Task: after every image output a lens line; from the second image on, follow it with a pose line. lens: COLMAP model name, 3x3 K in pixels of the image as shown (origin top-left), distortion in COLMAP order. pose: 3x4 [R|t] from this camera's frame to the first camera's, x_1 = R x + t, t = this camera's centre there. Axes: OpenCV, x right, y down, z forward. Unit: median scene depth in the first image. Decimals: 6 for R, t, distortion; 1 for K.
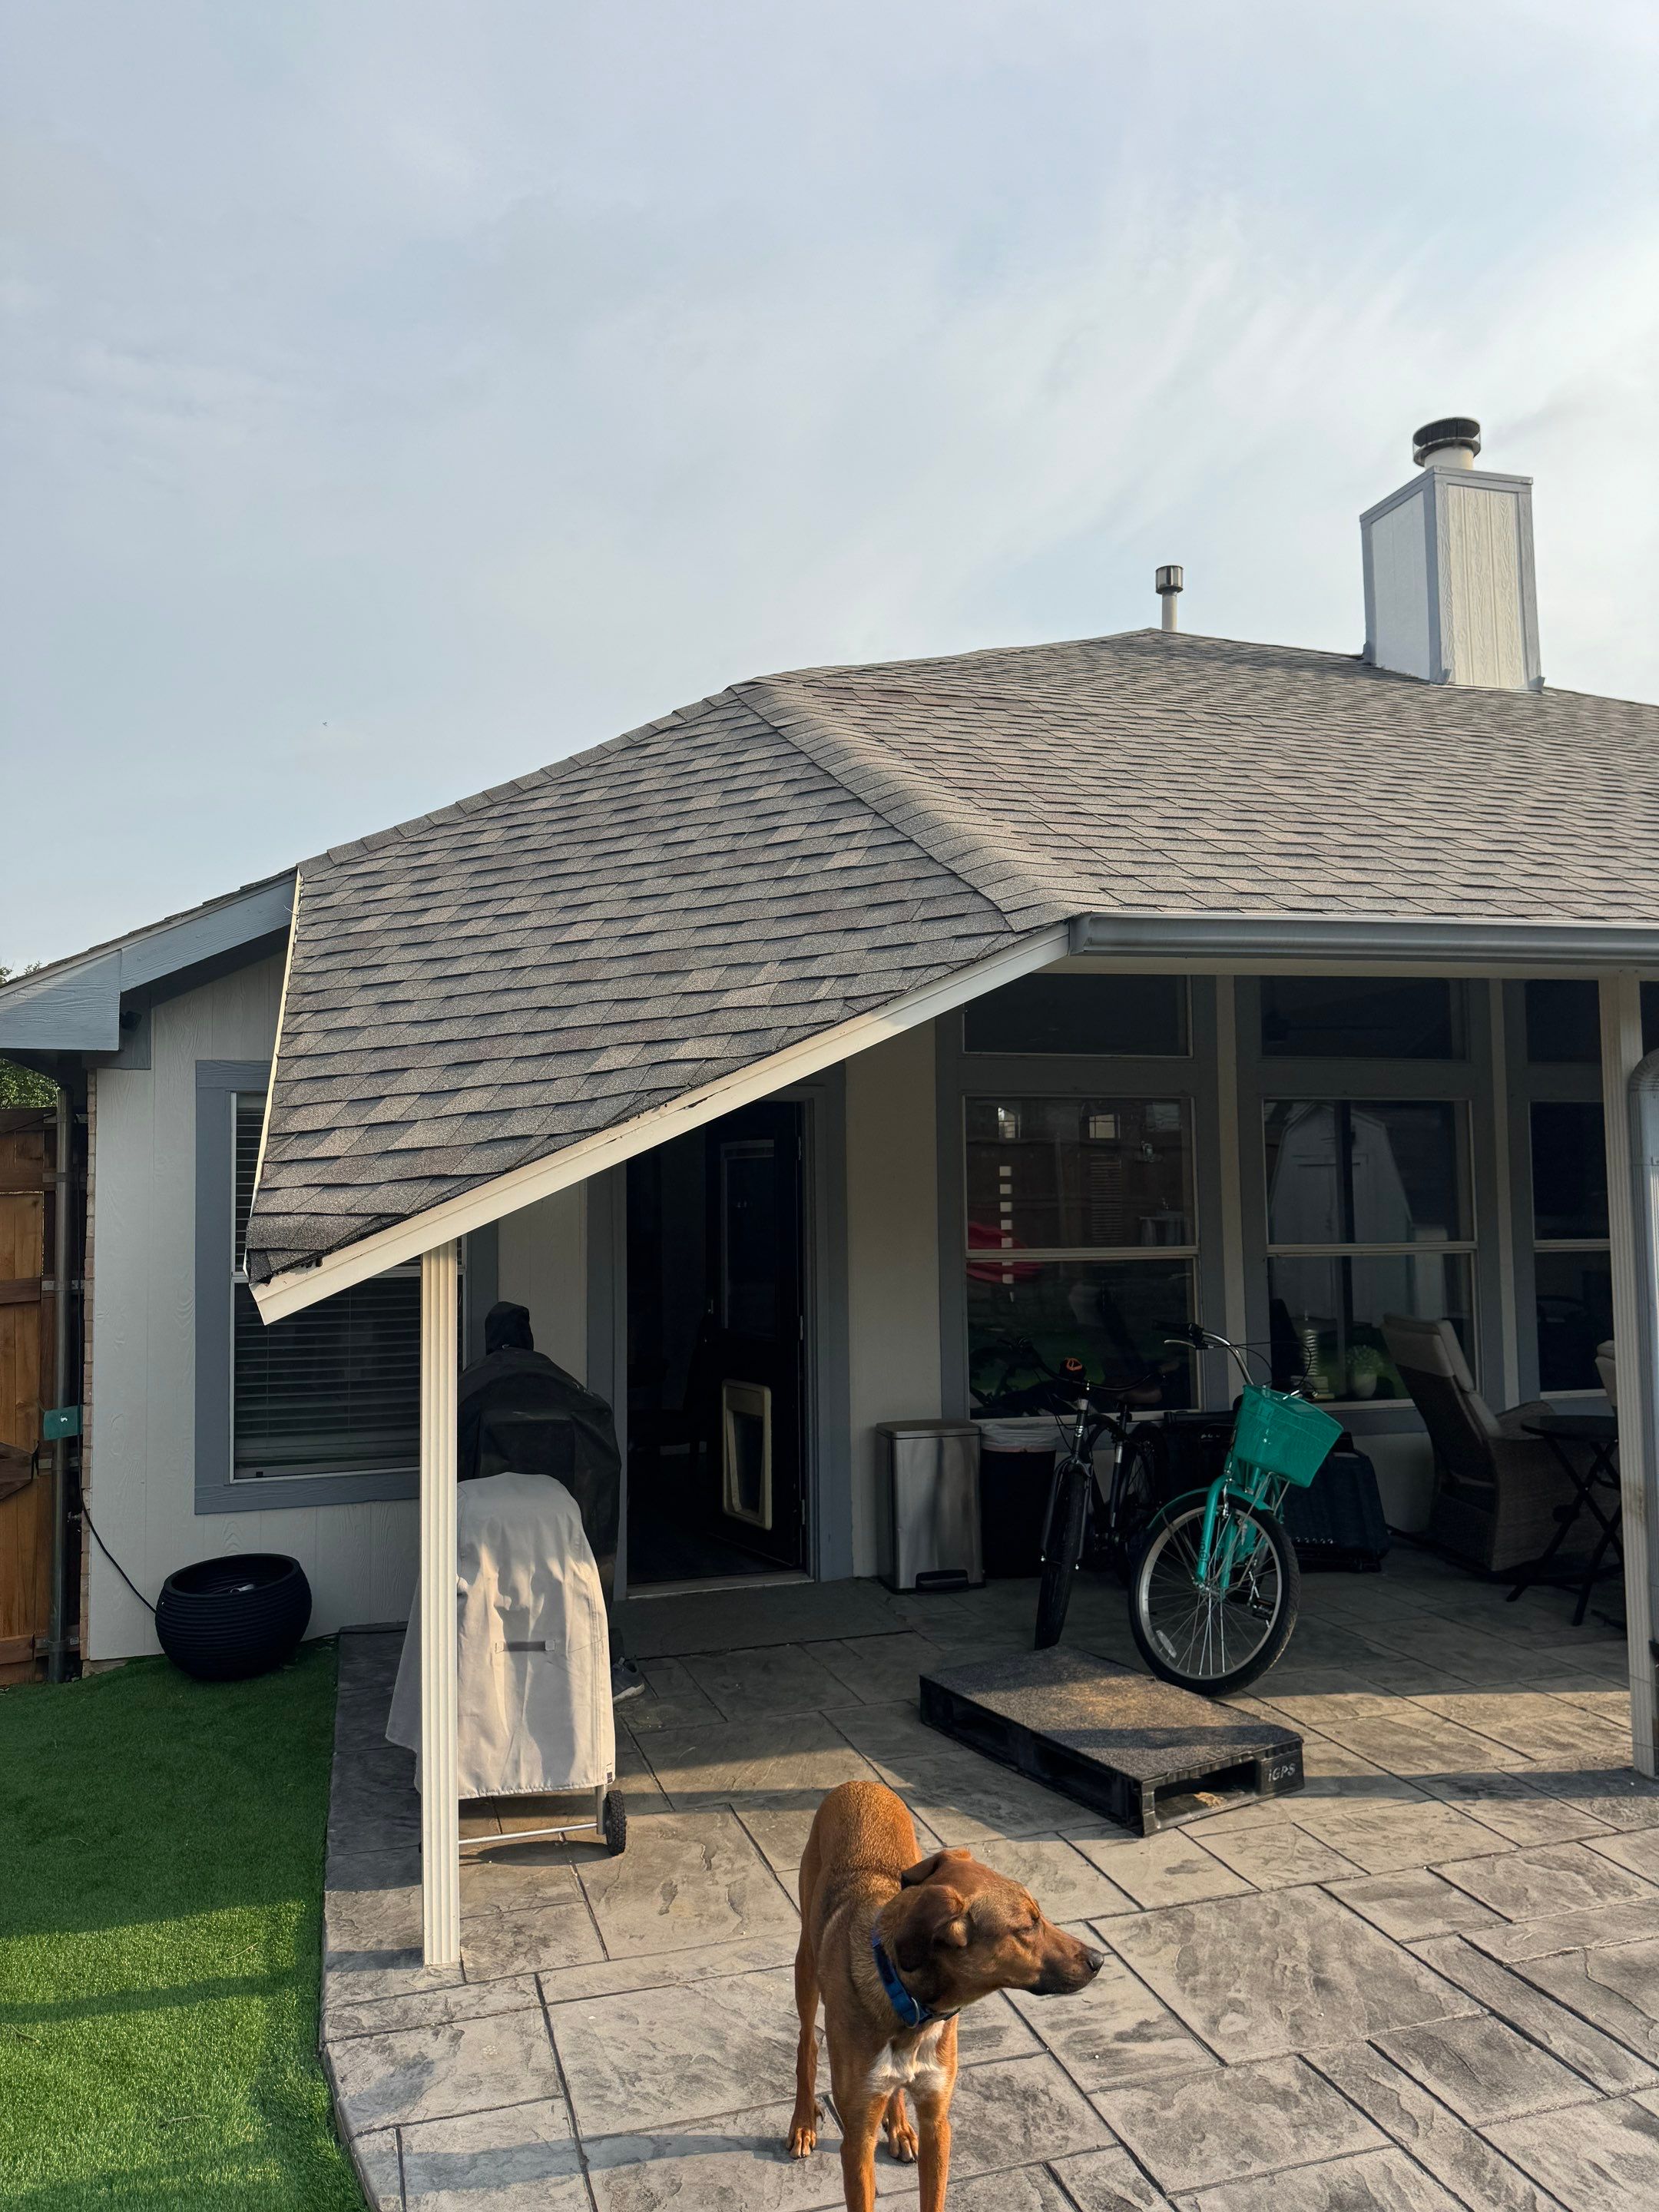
lens RADIAL K [[1560.7, 0, 829.5], [0, 1560.7, 1106.0], [0, 0, 1]] dist [0.042367, -0.026576]
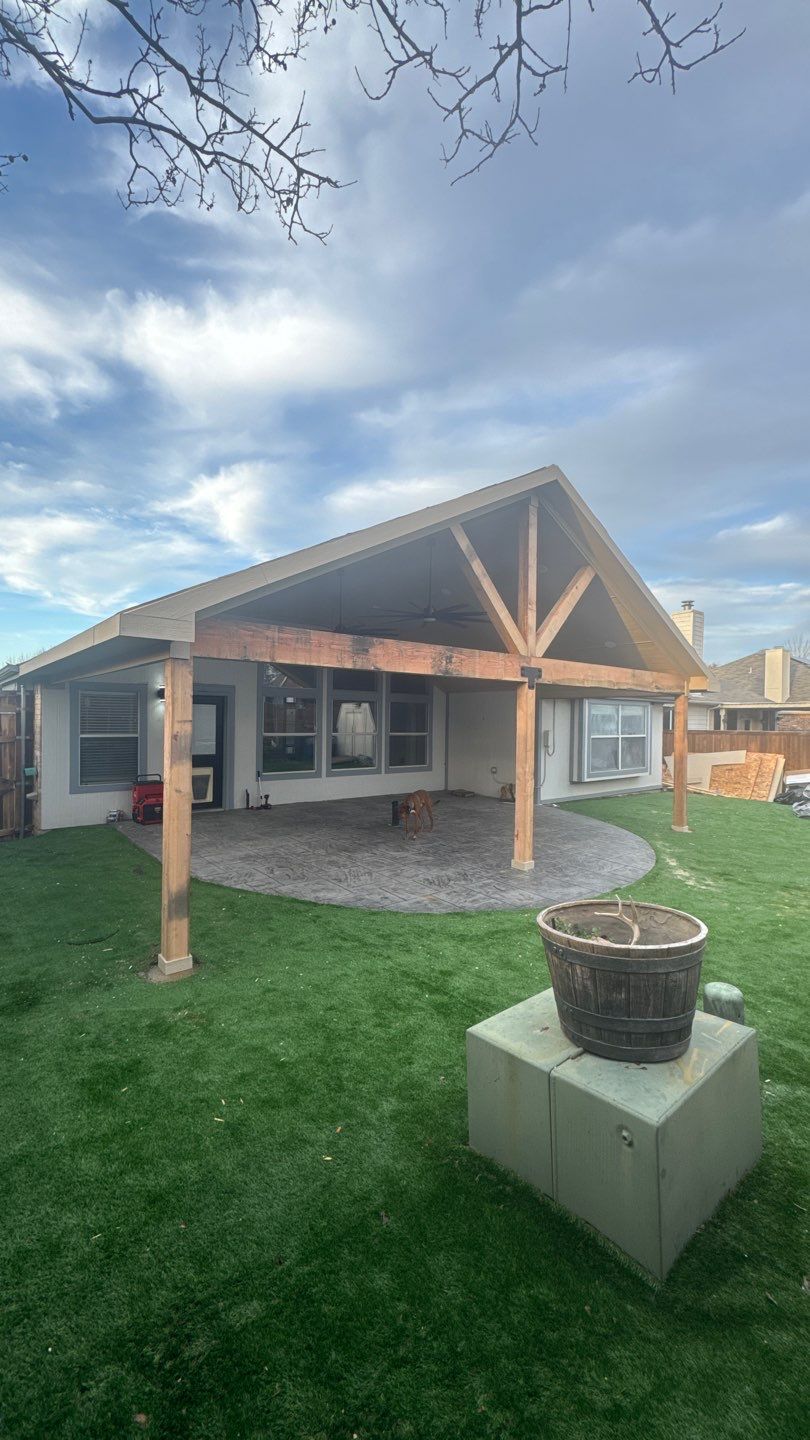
lens RADIAL K [[562.0, 0, 401.0], [0, 562.0, 722.9], [0, 0, 1]] dist [-0.001230, -0.000190]
pose [[0.926469, 0.028589, 0.375284, -0.236912], [-0.052232, 0.997229, 0.052977, -0.063440], [-0.372729, -0.068683, 0.925395, -0.953343]]
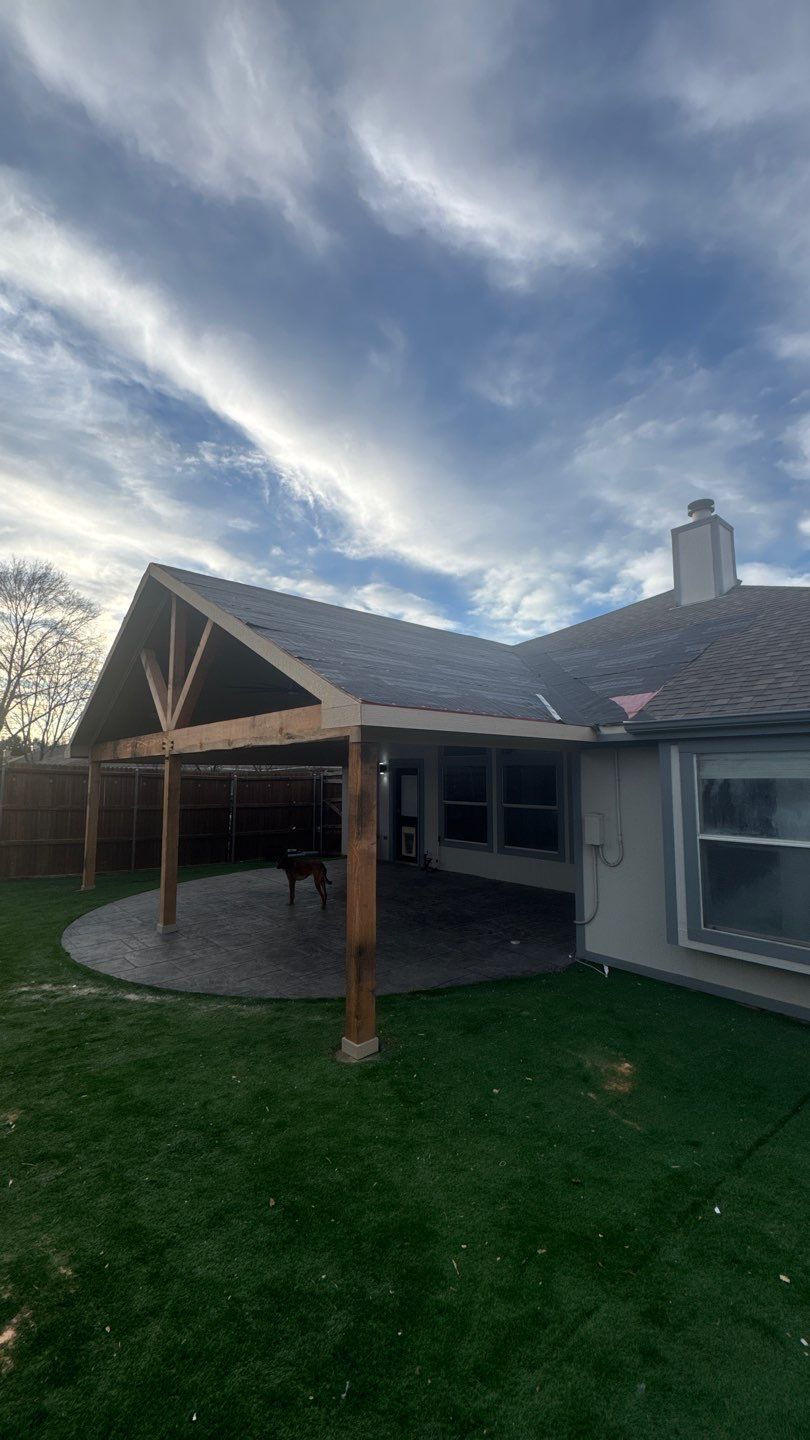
lens RADIAL K [[562.0, 0, 401.0], [0, 562.0, 722.9], [0, 0, 1]] dist [-0.001230, -0.000190]
pose [[0.403397, -0.067722, -0.912516, 2.645630], [0.043974, 0.997540, -0.054592, -0.087969], [0.913968, -0.018105, 0.405382, 0.378560]]
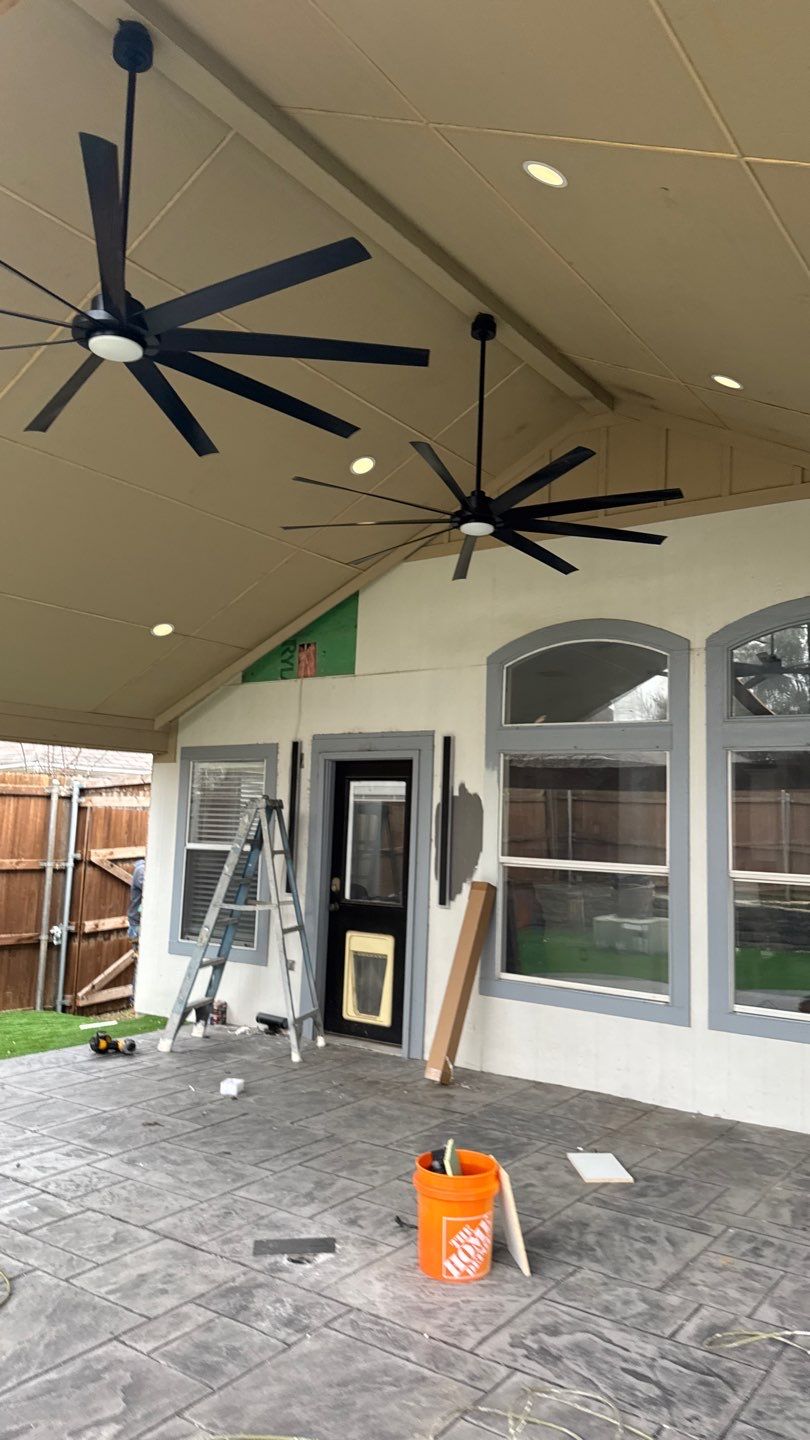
lens RADIAL K [[1019.3, 0, 405.0], [0, 1019.3, 720.0], [0, 0, 1]] dist [0.021501, -0.002937]
pose [[0.599354, -0.049312, -0.798964, 1.398422], [0.006732, 0.998376, -0.056570, 0.025313], [0.800456, 0.028527, 0.598712, 0.569849]]
